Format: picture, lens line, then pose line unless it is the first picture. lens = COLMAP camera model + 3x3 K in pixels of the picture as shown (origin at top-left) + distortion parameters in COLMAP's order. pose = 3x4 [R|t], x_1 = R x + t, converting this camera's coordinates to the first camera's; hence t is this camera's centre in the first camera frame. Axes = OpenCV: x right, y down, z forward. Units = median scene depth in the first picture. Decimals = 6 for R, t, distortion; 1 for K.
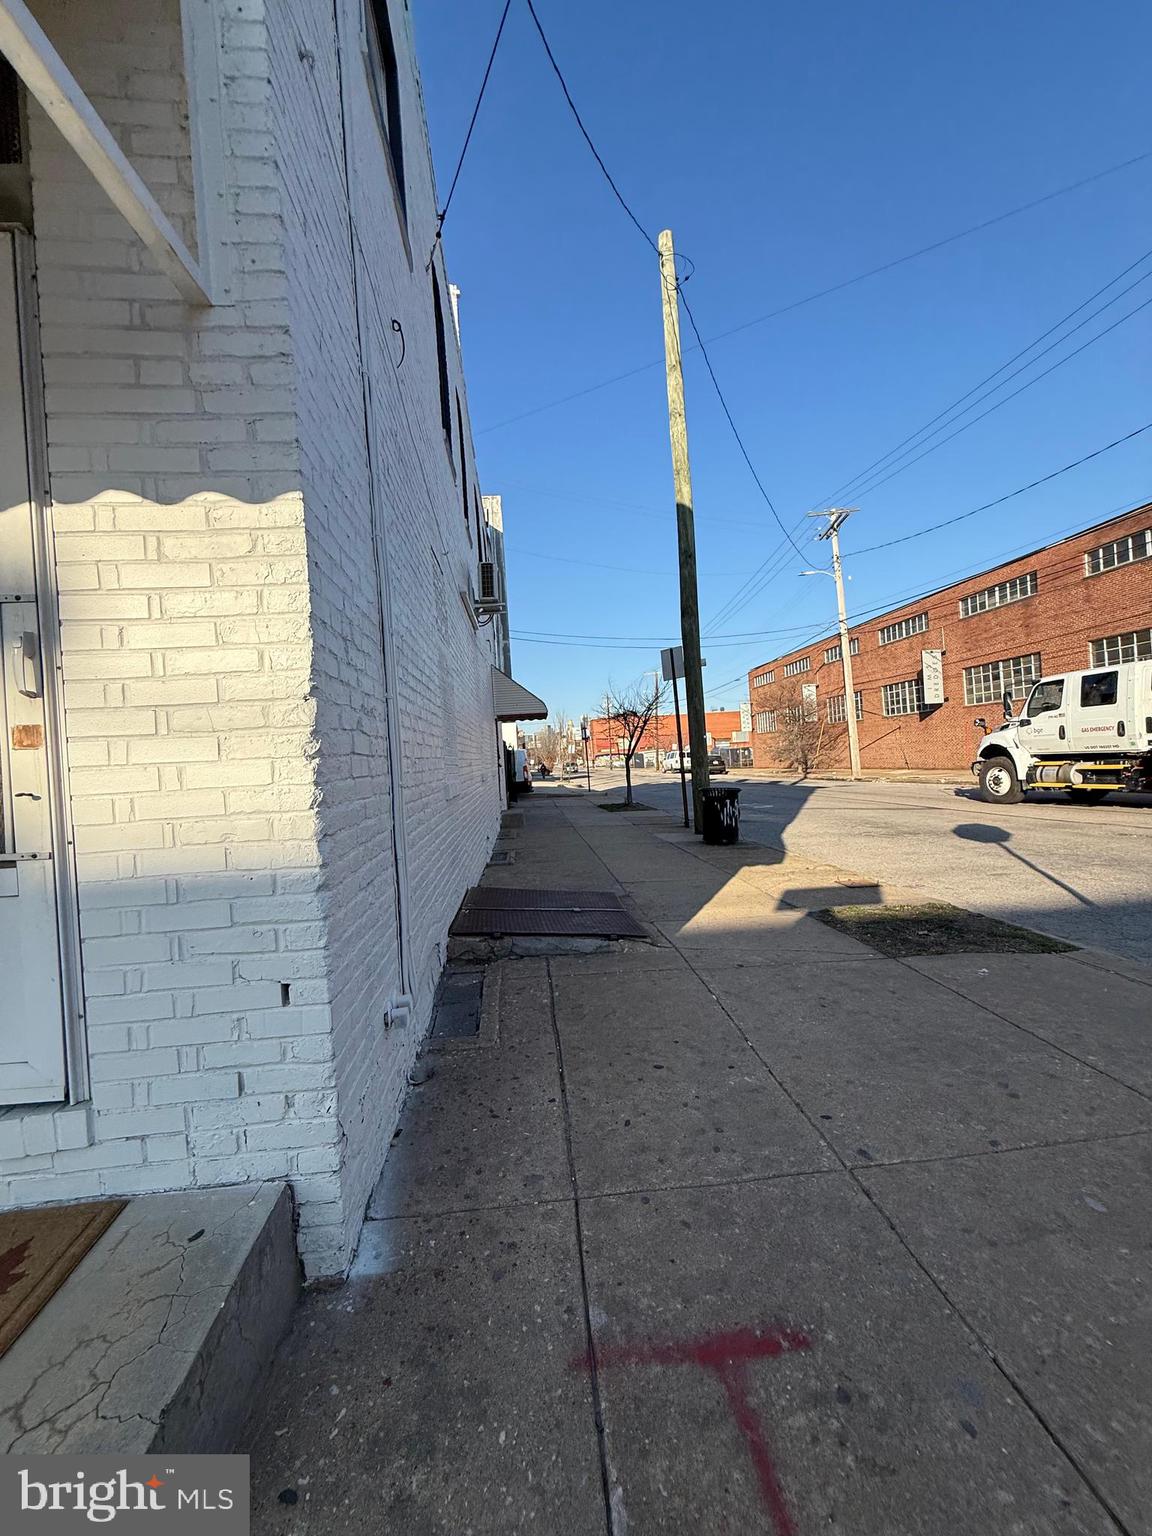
lens RADIAL K [[609.7, 0, 577.6], [0, 609.7, 765.4], [0, 0, 1]] dist [-0.000293, -0.000363]
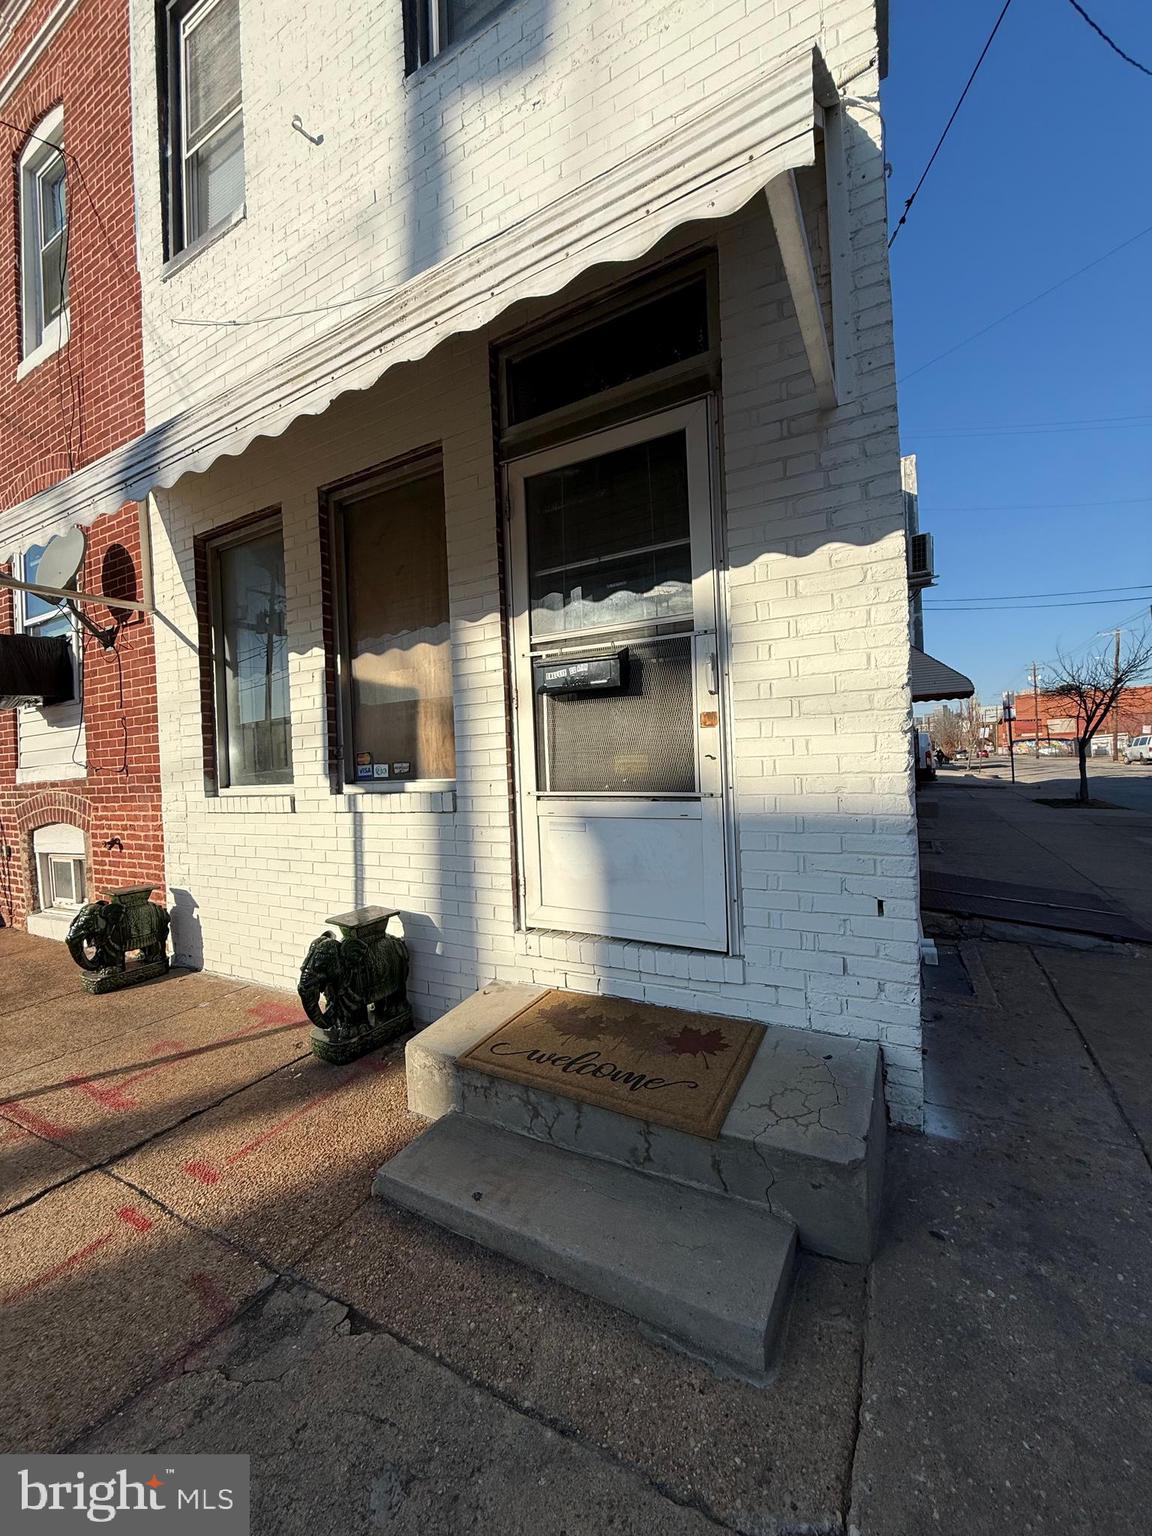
lens RADIAL K [[609.7, 0, 574.8], [0, 609.7, 765.2], [0, 0, 1]] dist [-0.000293, -0.000363]
pose [[0.830629, 0.026296, -0.556205, -0.126040], [-0.012520, 0.999514, 0.028559, 0.012611], [0.556686, -0.016758, 0.830554, -0.207762]]
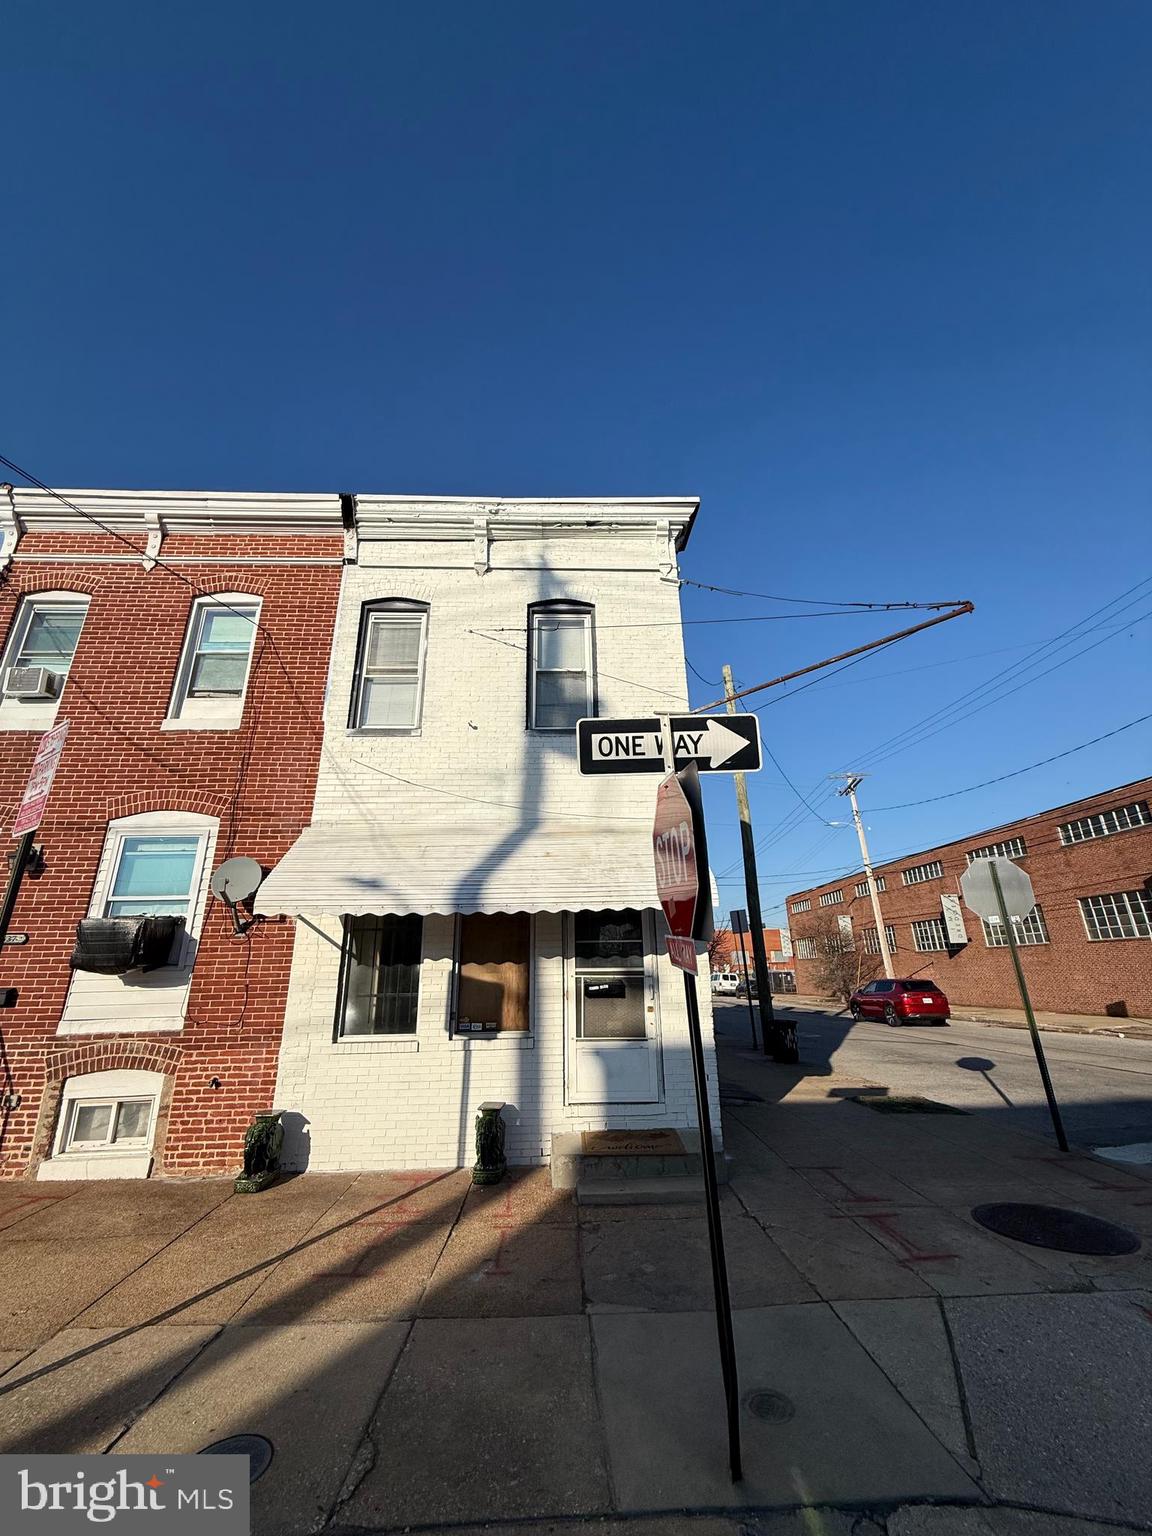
lens RADIAL K [[609.7, 0, 578.8], [0, 609.7, 764.8], [0, 0, 1]] dist [-0.000293, -0.000363]
pose [[0.998318, 0.026490, -0.051569, -0.506885], [-0.042057, 0.943145, -0.329710, -0.097977], [0.039903, 0.331324, 0.942673, -1.554893]]
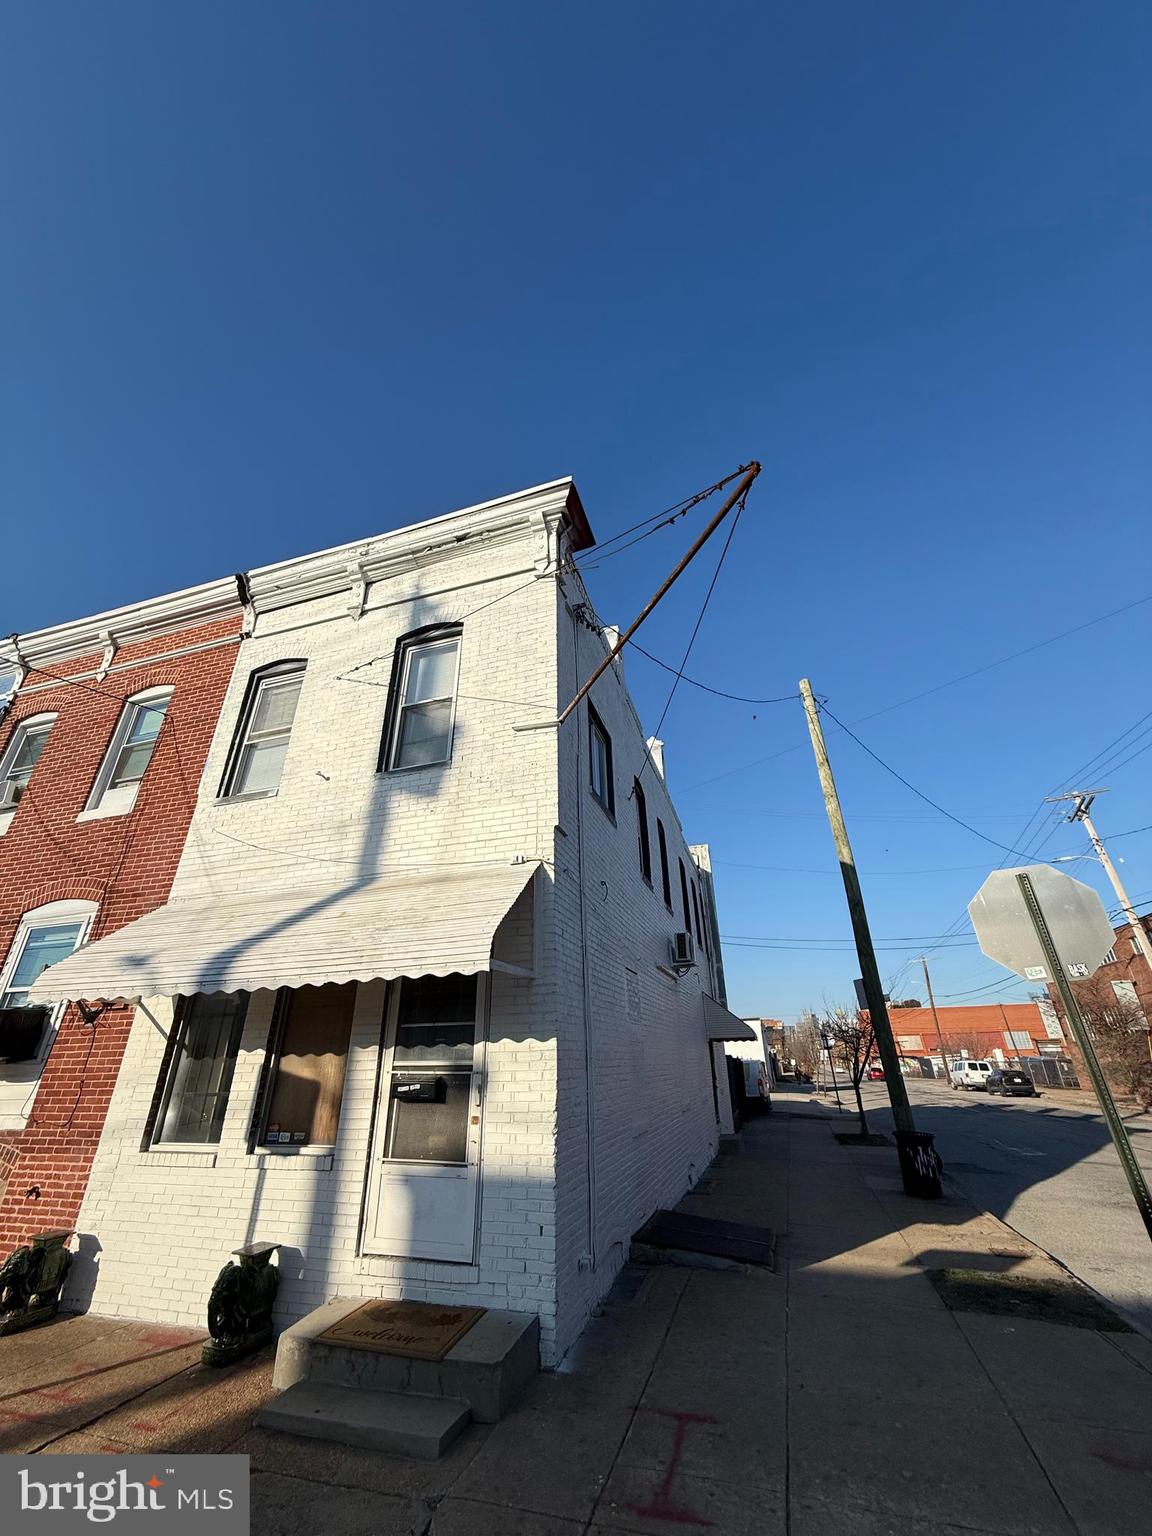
lens RADIAL K [[609.7, 0, 577.5], [0, 609.7, 762.4], [0, 0, 1]] dist [-0.000293, -0.000363]
pose [[0.924504, -0.129737, -0.358413, 0.413497], [-0.040926, 0.901073, -0.431731, -0.157258], [0.378968, 0.413806, 0.827737, -0.926790]]
